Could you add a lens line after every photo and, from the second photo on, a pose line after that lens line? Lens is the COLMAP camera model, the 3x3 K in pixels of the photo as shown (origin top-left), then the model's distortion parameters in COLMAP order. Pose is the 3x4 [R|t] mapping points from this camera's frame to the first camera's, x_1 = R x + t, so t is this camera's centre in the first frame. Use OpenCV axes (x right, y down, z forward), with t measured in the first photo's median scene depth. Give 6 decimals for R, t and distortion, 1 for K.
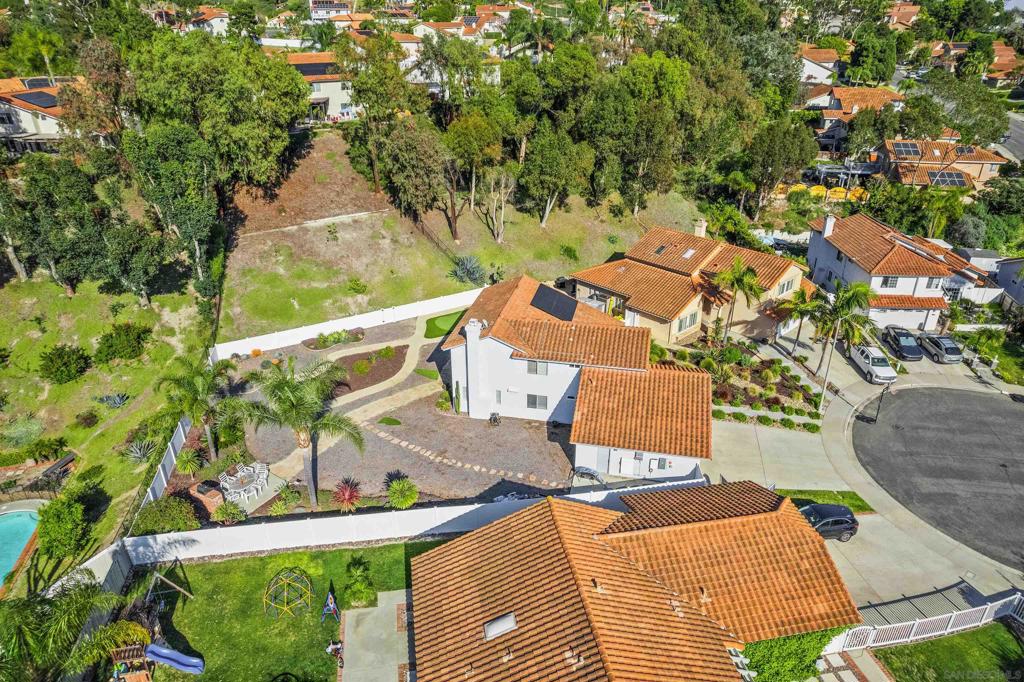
lens RADIAL K [[657.8, 0, 512.0], [0, 657.8, 341.0], [0, 0, 1]] dist [-0.073300, 0.067390]
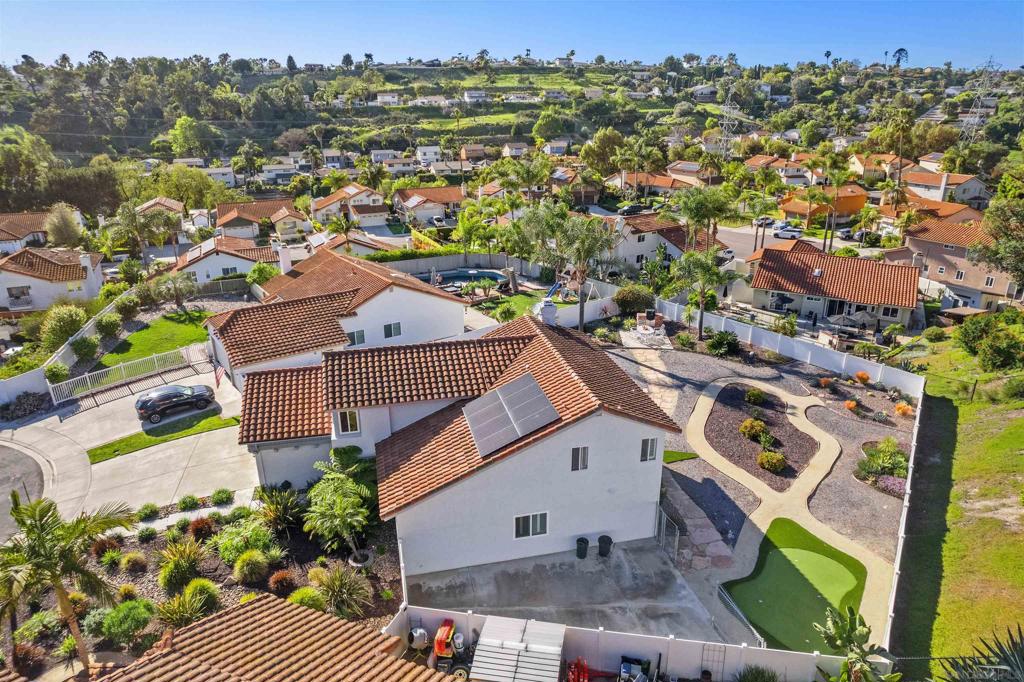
lens RADIAL K [[657.8, 0, 512.0], [0, 657.8, 341.0], [0, 0, 1]] dist [-0.073300, 0.067390]
pose [[-0.906452, 0.120572, -0.404732, 0.255127], [-0.190066, 0.739352, 0.645936, -0.412260], [0.377121, 0.662436, -0.647270, 1.255434]]
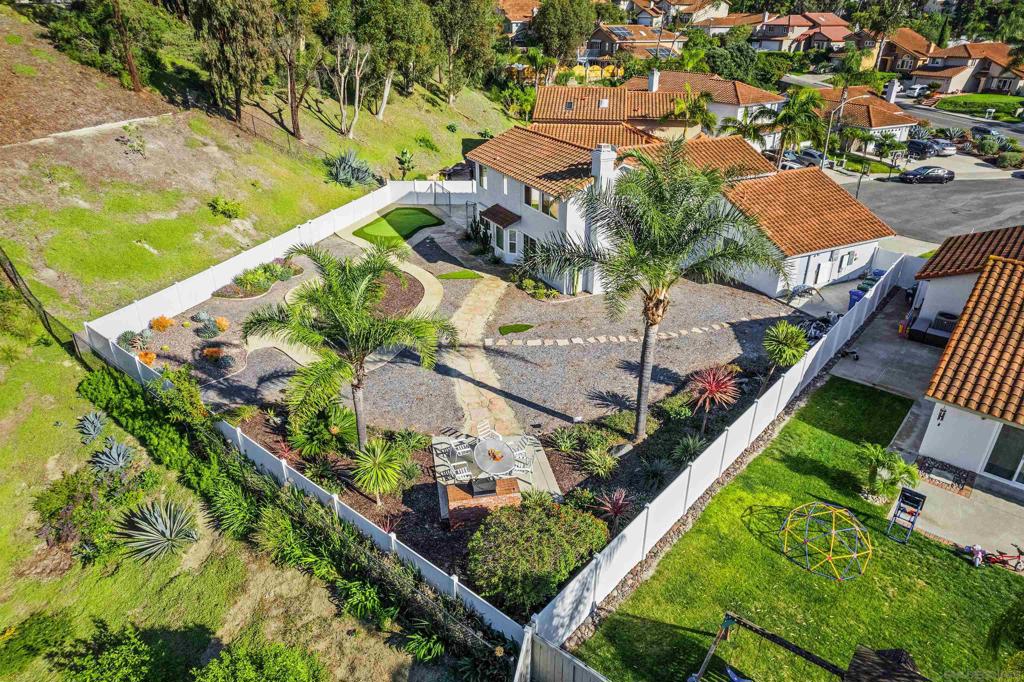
lens RADIAL K [[657.8, 0, 512.0], [0, 657.8, 341.0], [0, 0, 1]] dist [-0.073300, 0.067390]
pose [[0.779452, -0.286560, 0.557080, -0.478762], [0.275687, 0.955415, 0.105728, 0.057243], [-0.562540, 0.071170, 0.823701, 0.401569]]
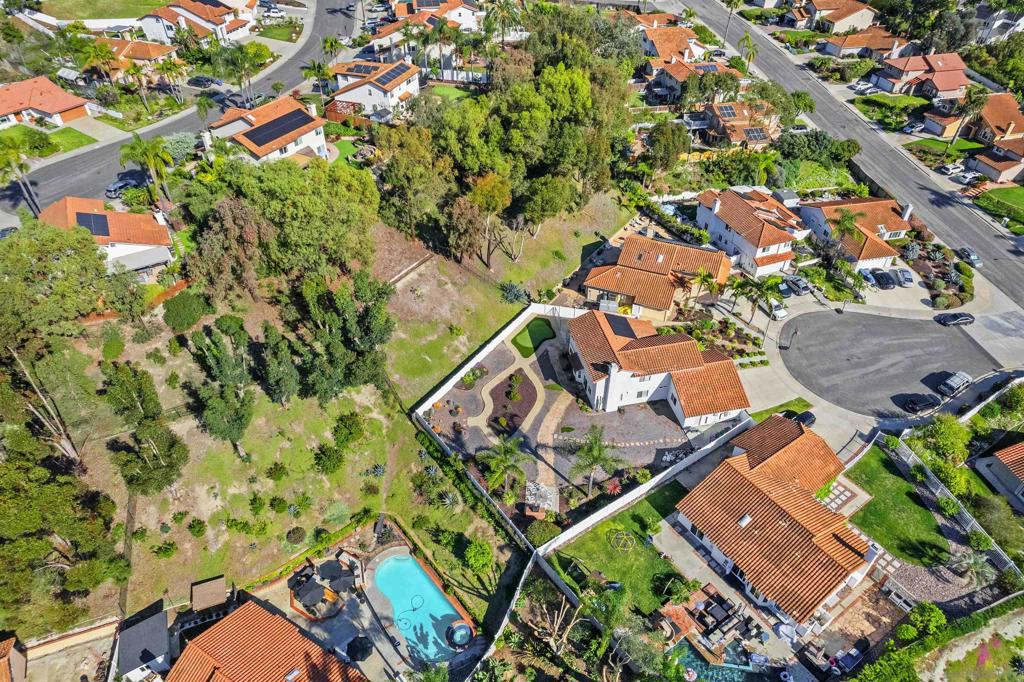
lens RADIAL K [[657.8, 0, 512.0], [0, 657.8, 341.0], [0, 0, 1]] dist [-0.073300, 0.067390]
pose [[0.911481, -0.269560, 0.310709, -0.670823], [0.184627, 0.943089, 0.276579, -0.504396], [-0.367581, -0.194732, 0.909375, -0.376907]]
